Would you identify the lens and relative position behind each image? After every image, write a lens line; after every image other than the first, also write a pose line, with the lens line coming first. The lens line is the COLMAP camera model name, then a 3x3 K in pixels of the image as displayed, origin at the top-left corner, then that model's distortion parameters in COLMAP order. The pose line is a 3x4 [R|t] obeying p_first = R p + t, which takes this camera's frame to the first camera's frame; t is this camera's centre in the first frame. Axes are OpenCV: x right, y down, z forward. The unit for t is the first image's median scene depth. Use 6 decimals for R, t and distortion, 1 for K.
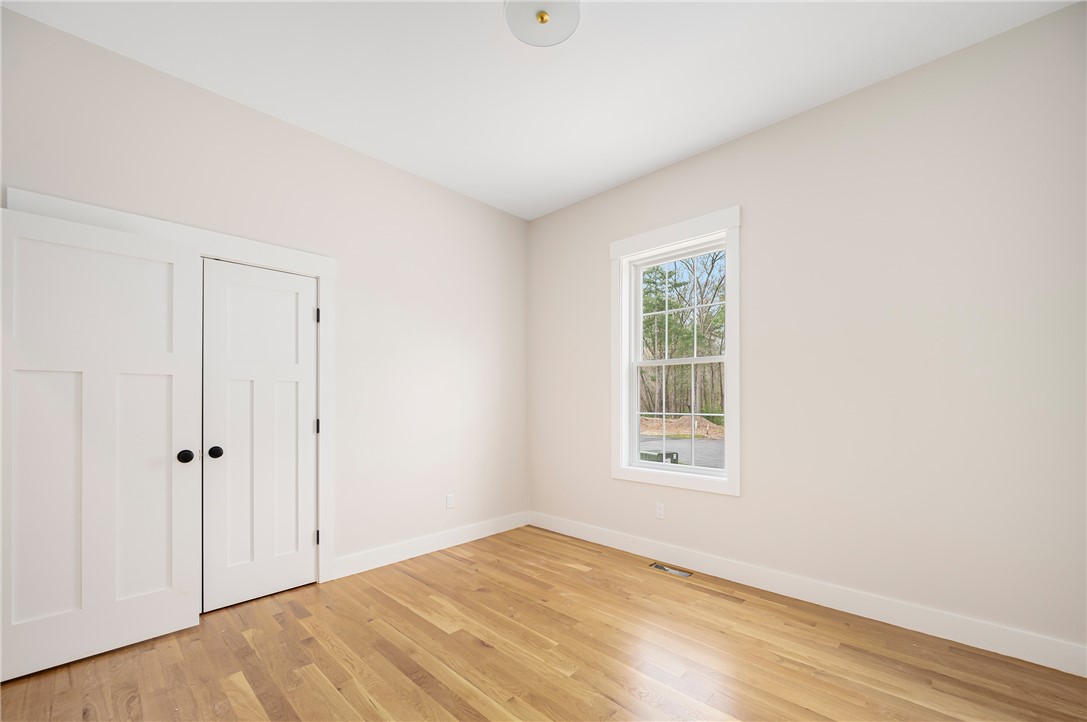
lens RADIAL K [[439.5, 0, 551.8], [0, 439.5, 401.4], [0, 0, 1]] dist [-0.001888, -0.000367]
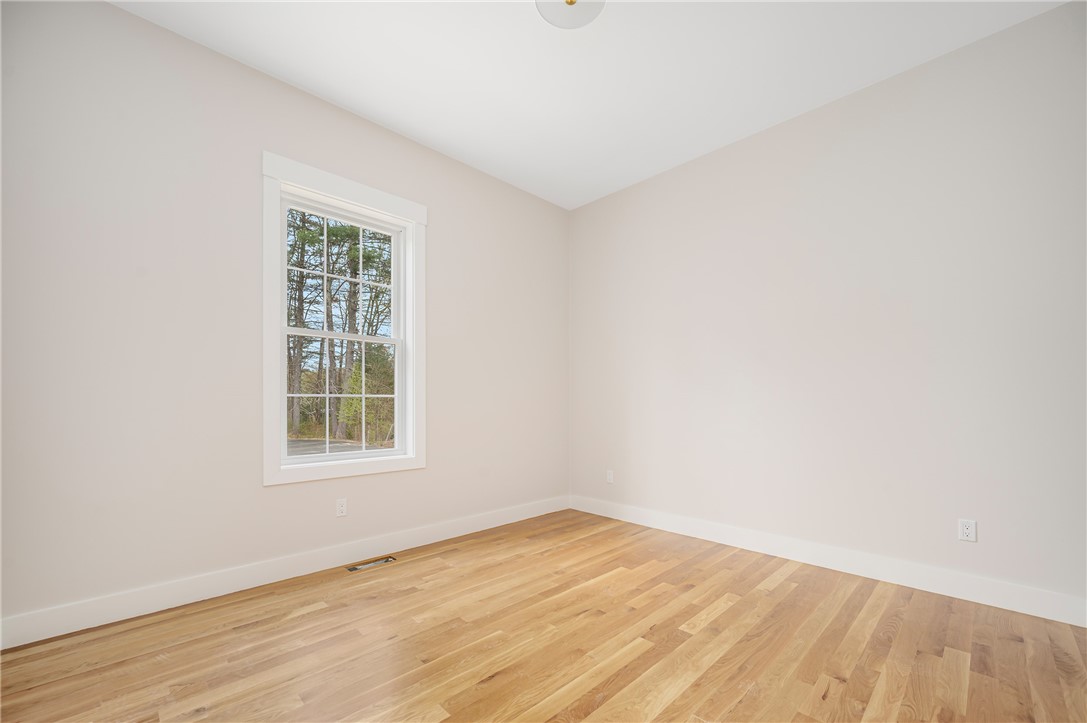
lens RADIAL K [[439.5, 0, 551.8], [0, 439.5, 401.9], [0, 0, 1]] dist [-0.001888, -0.000367]
pose [[0.043870, -0.006077, 0.999019, -0.593540], [-0.001337, 0.999980, 0.006141, 0.036970], [-0.999036, -0.001606, 0.043861, 0.551765]]
